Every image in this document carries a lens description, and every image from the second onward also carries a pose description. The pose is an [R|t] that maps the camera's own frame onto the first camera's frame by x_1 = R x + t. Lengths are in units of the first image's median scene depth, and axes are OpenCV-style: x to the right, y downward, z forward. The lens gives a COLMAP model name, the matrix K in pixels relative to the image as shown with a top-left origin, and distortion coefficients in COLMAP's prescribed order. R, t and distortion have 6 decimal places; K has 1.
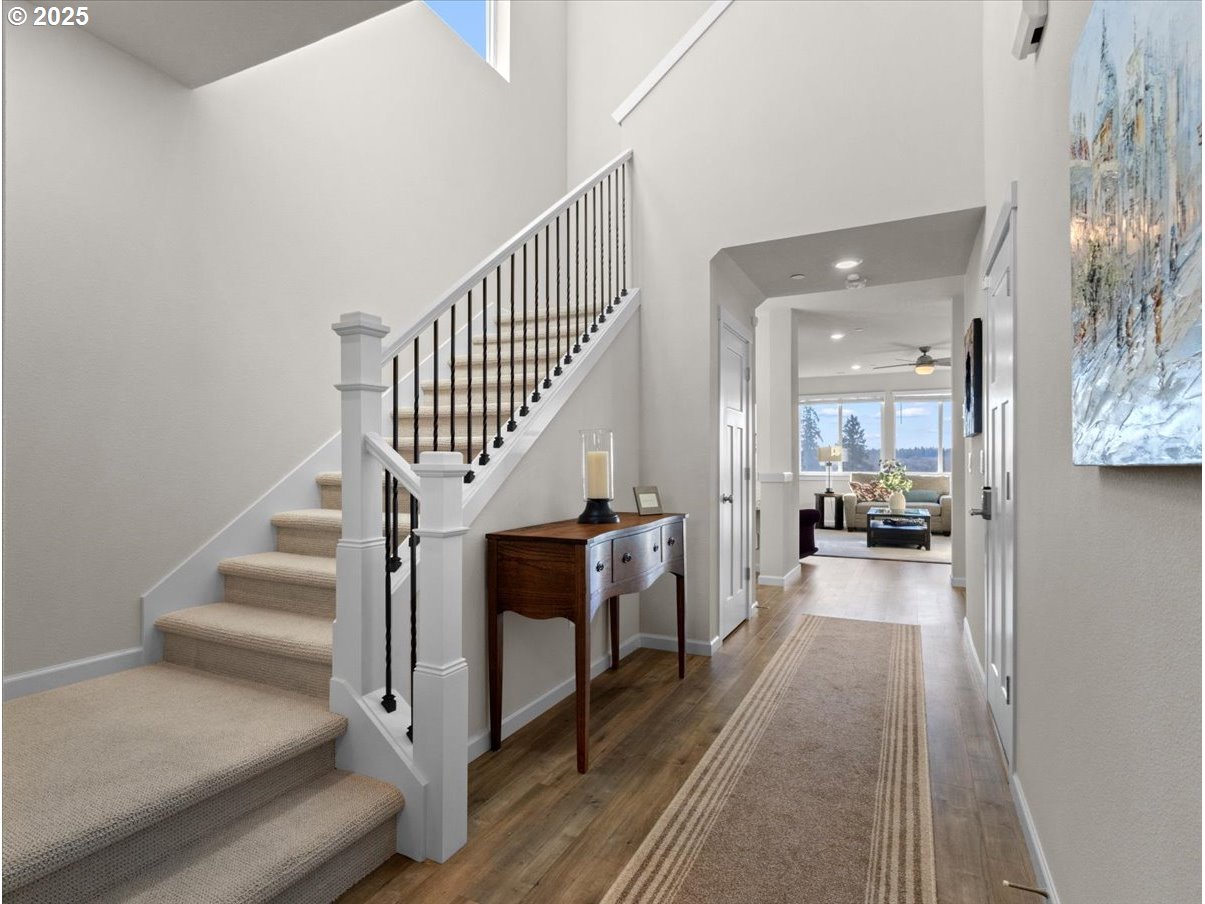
lens RADIAL K [[619.7, 0, 596.0], [0, 619.7, 448.9], [0, 0, 1]] dist [0.002707, 0.000104]
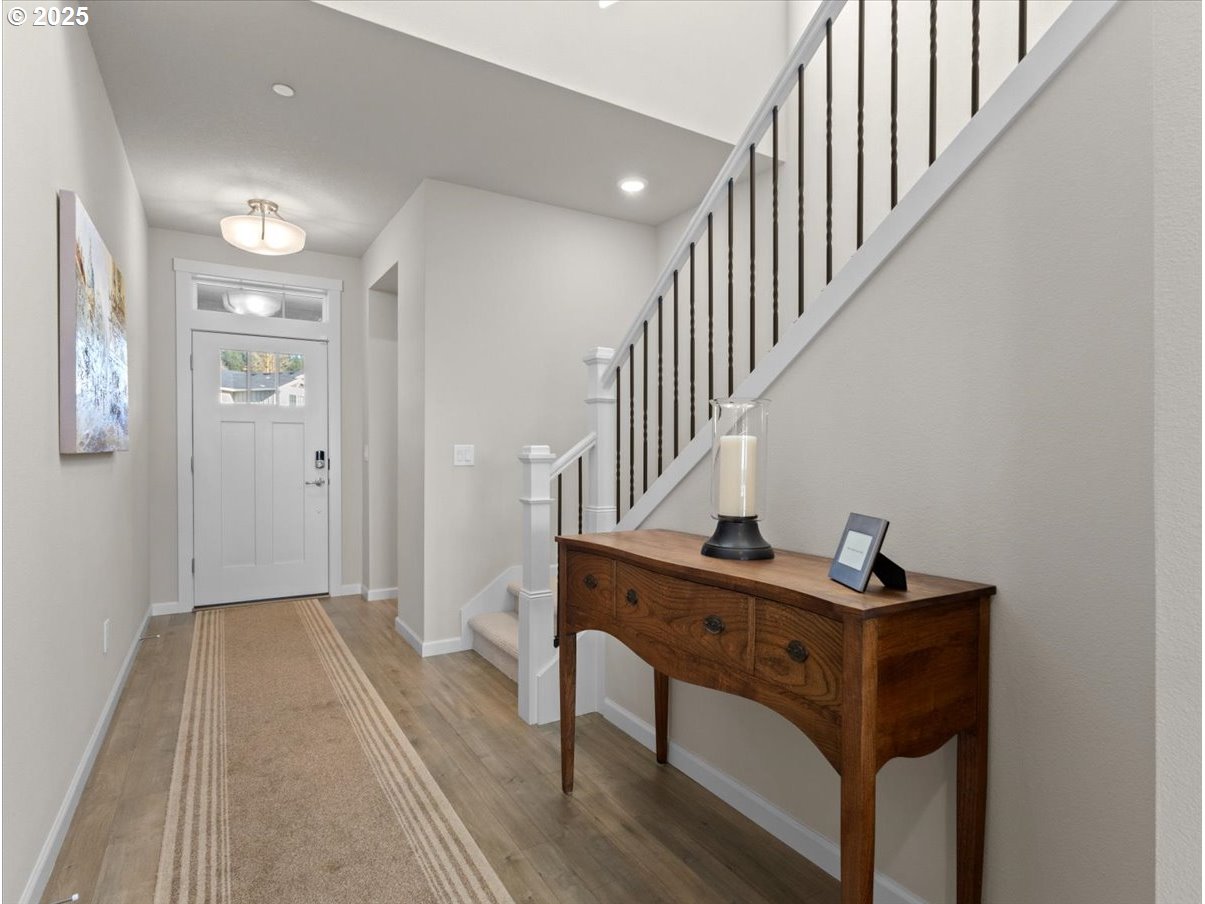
lens RADIAL K [[619.7, 0, 596.0], [0, 619.7, 448.9], [0, 0, 1]] dist [0.002707, 0.000104]
pose [[-0.525242, 0.002509, -0.850949, 0.814638], [0.023023, 0.999671, -0.011263, 0.027488], [0.850642, -0.025507, -0.525127, 1.694855]]
